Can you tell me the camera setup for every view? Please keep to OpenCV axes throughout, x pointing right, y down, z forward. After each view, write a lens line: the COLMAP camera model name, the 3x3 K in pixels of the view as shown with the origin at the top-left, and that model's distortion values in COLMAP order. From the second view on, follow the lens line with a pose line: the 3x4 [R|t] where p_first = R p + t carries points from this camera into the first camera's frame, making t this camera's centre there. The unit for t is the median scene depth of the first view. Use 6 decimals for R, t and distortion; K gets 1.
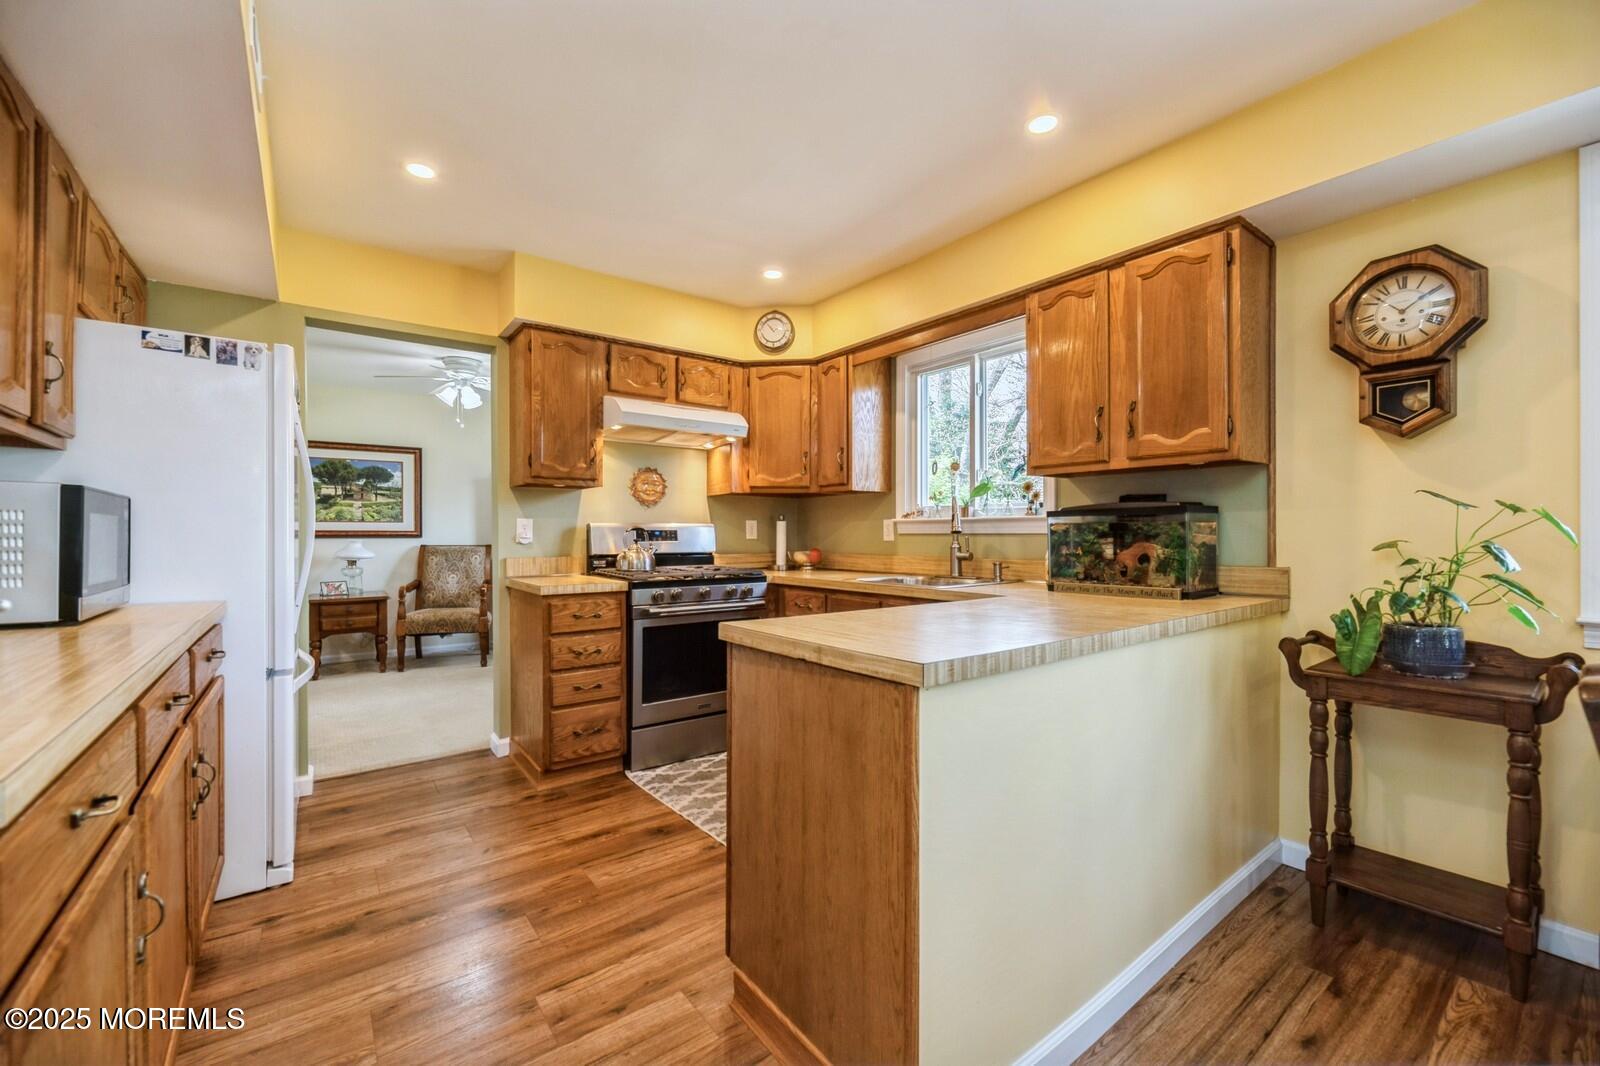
lens RADIAL K [[652.2, 0, 798.0], [0, 652.2, 534.6], [0, 0, 1]] dist [0.001201, -0.001964]
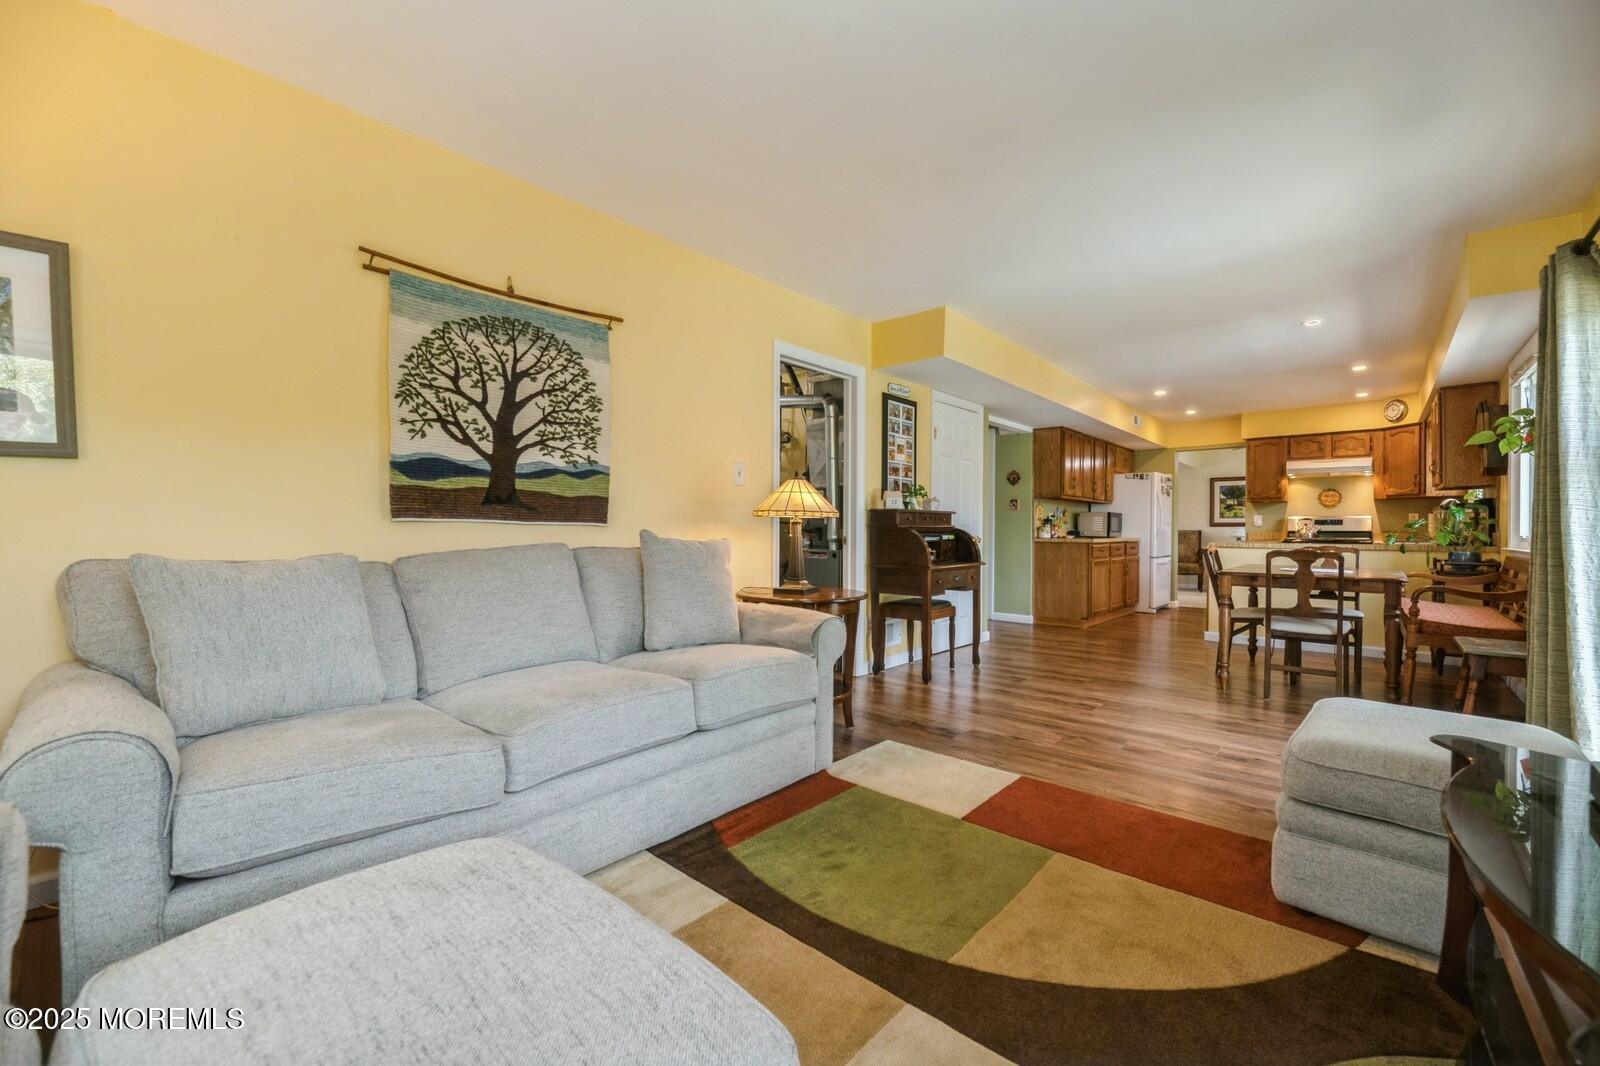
lens RADIAL K [[648.8, 0, 797.6], [0, 648.8, 543.0], [0, 0, 1]] dist [-0.003192, -0.000568]
pose [[0.196696, 0.021568, -0.980227, 2.250162], [-0.003294, 0.999767, 0.021337, 0.045760], [0.980459, -0.000968, 0.196721, -1.596515]]
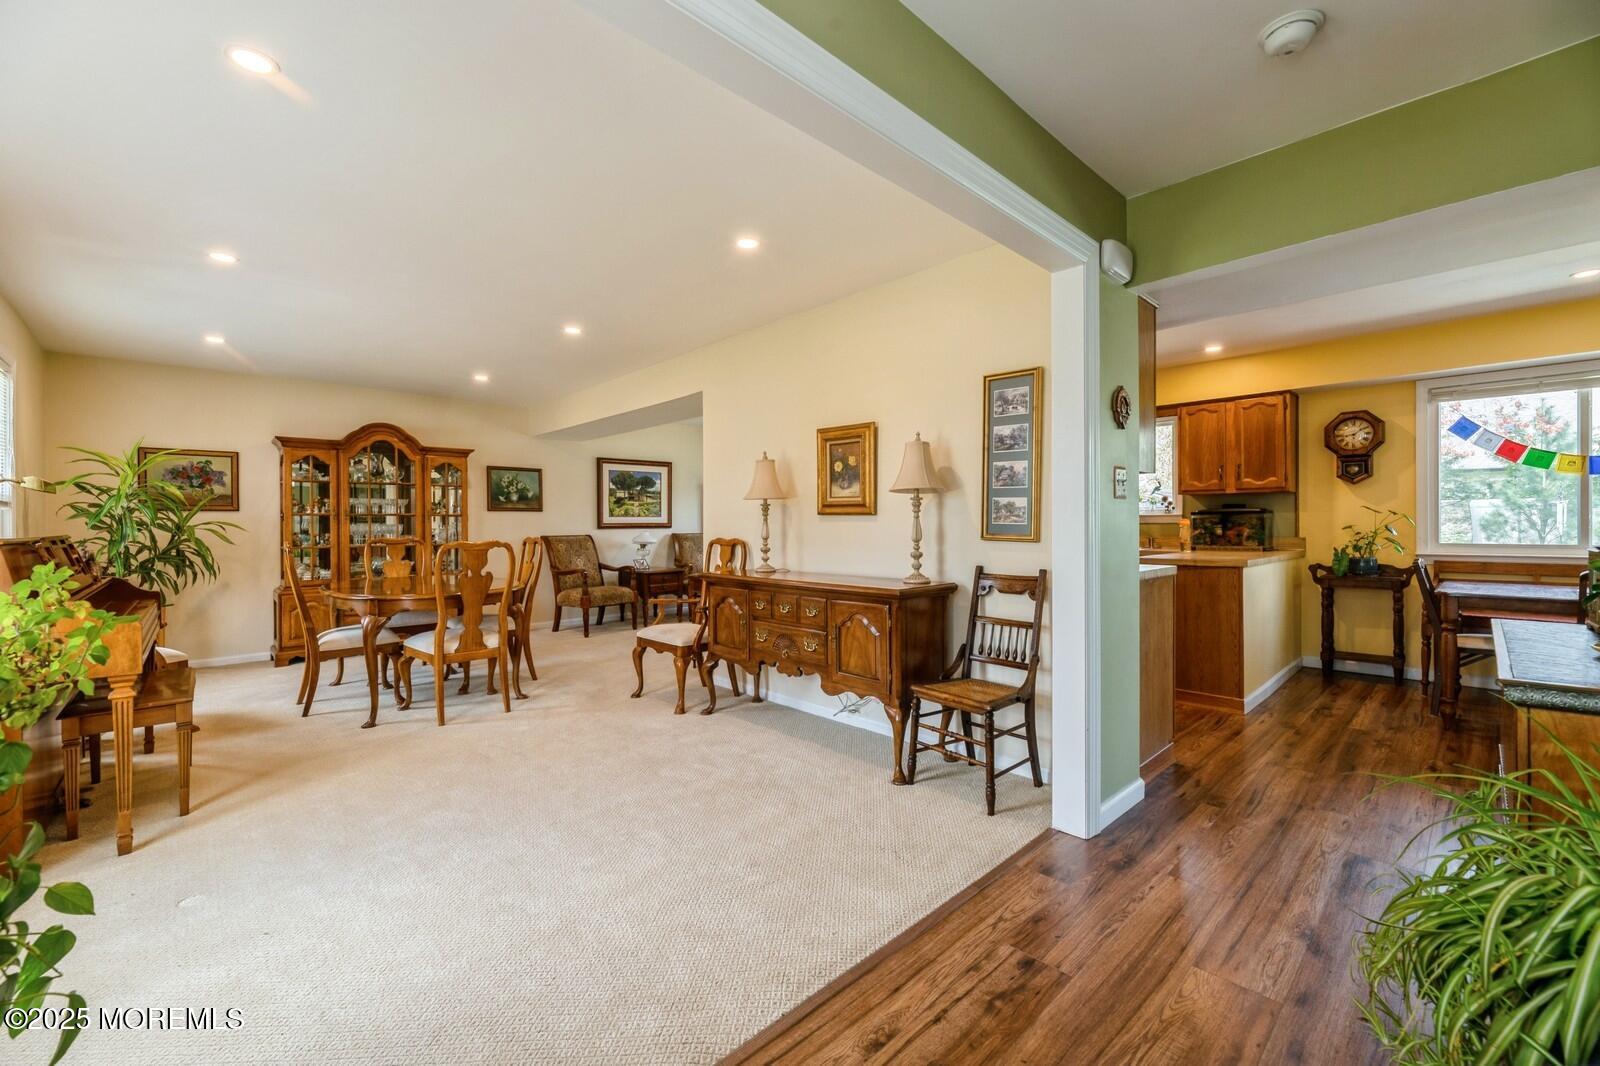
lens RADIAL K [[648.8, 0, 806.6], [0, 648.8, 528.4], [0, 0, 1]] dist [-0.003192, -0.000568]
pose [[0.992943, -0.004381, 0.118513, -1.158939], [0.003882, 0.999983, 0.004440, 0.001810], [-0.118530, -0.003949, 0.992943, -0.972734]]
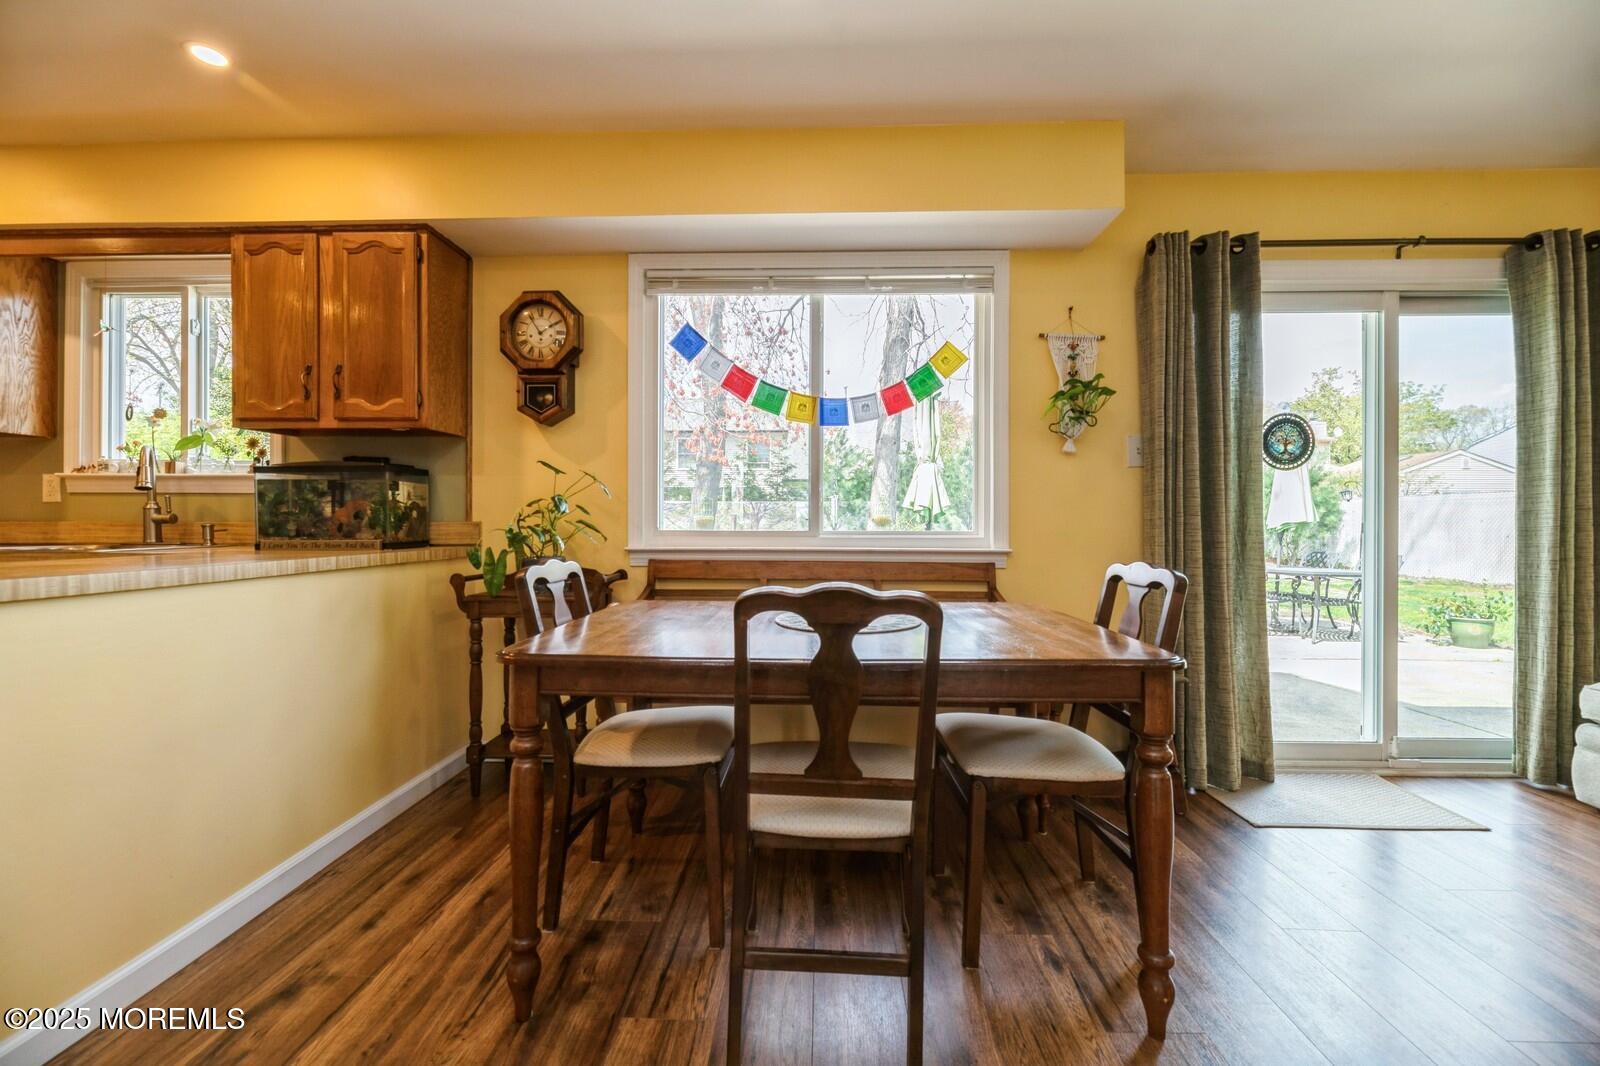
lens RADIAL K [[648.8, 0, 807.7], [0, 648.8, 522.4], [0, 0, 1]] dist [-0.003192, -0.000568]
pose [[0.629984, 0.004675, 0.776594, 0.170228], [-0.005329, 0.999984, -0.001696, 0.046588], [-0.776590, -0.003070, 0.629999, -0.242961]]
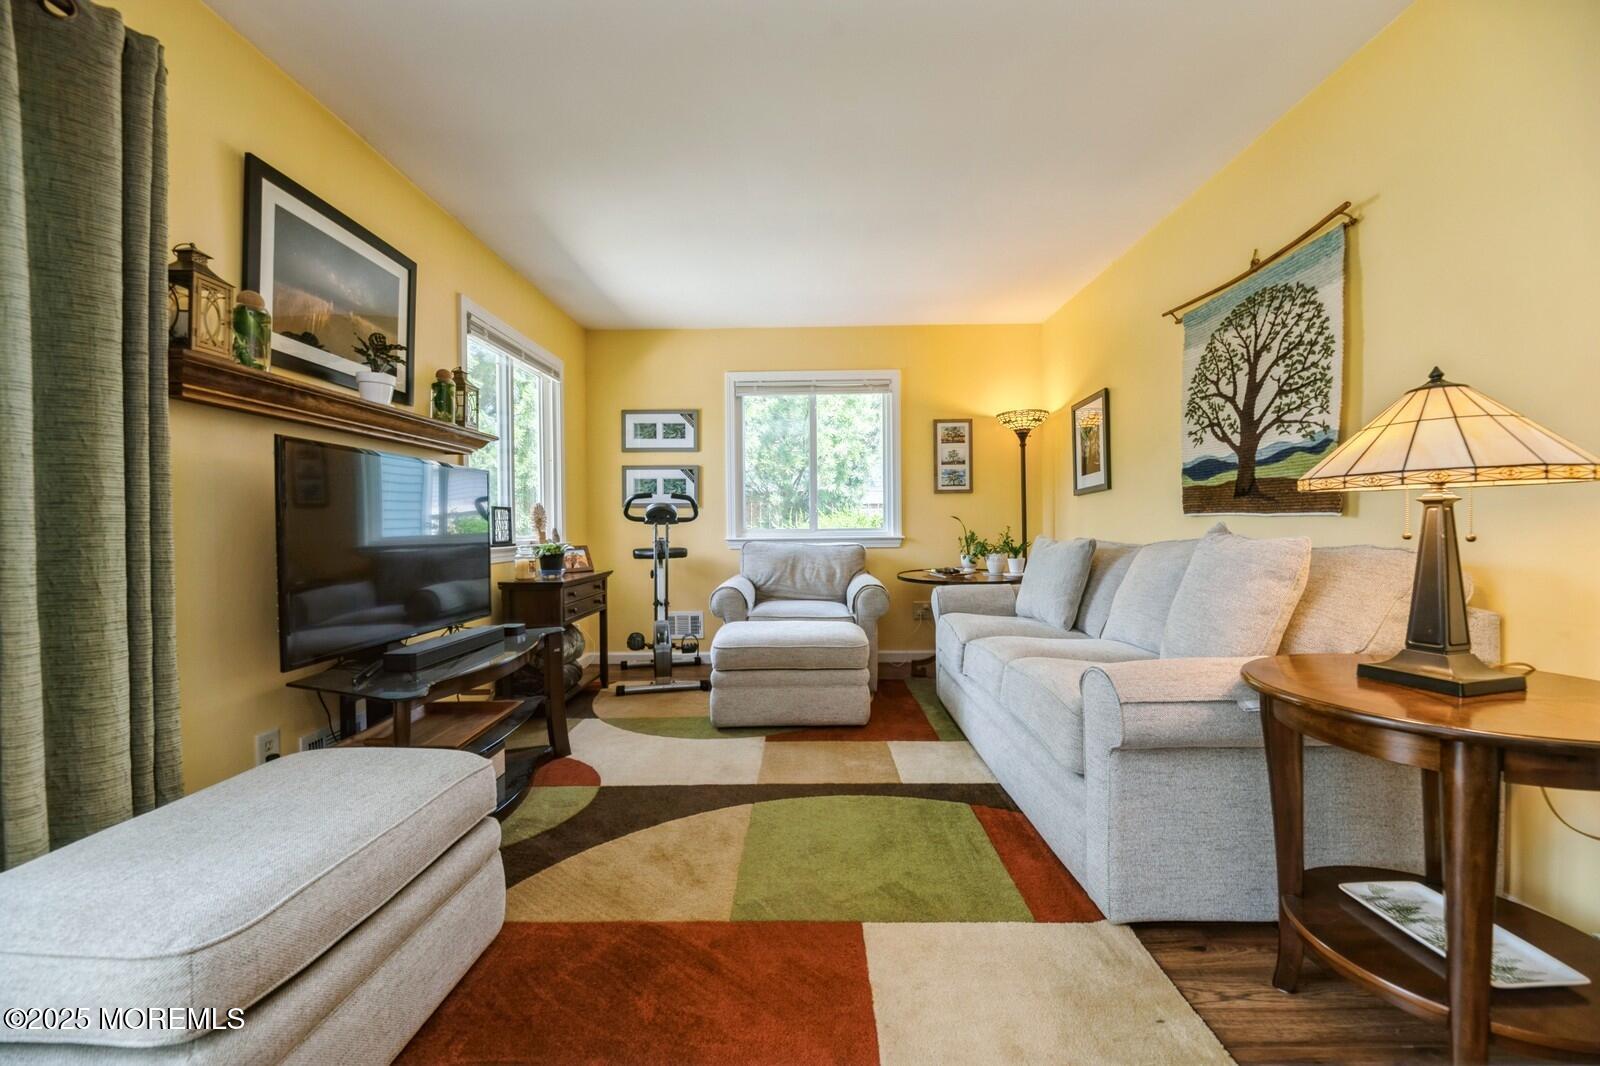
lens RADIAL K [[652.2, 0, 802.7], [0, 652.2, 530.0], [0, 0, 1]] dist [0.001201, -0.001964]
pose [[-0.790175, 0.006497, 0.612846, 0.953257], [0.012769, 0.999901, 0.005863, 0.044453], [-0.612748, 0.012458, -0.790180, -0.567679]]
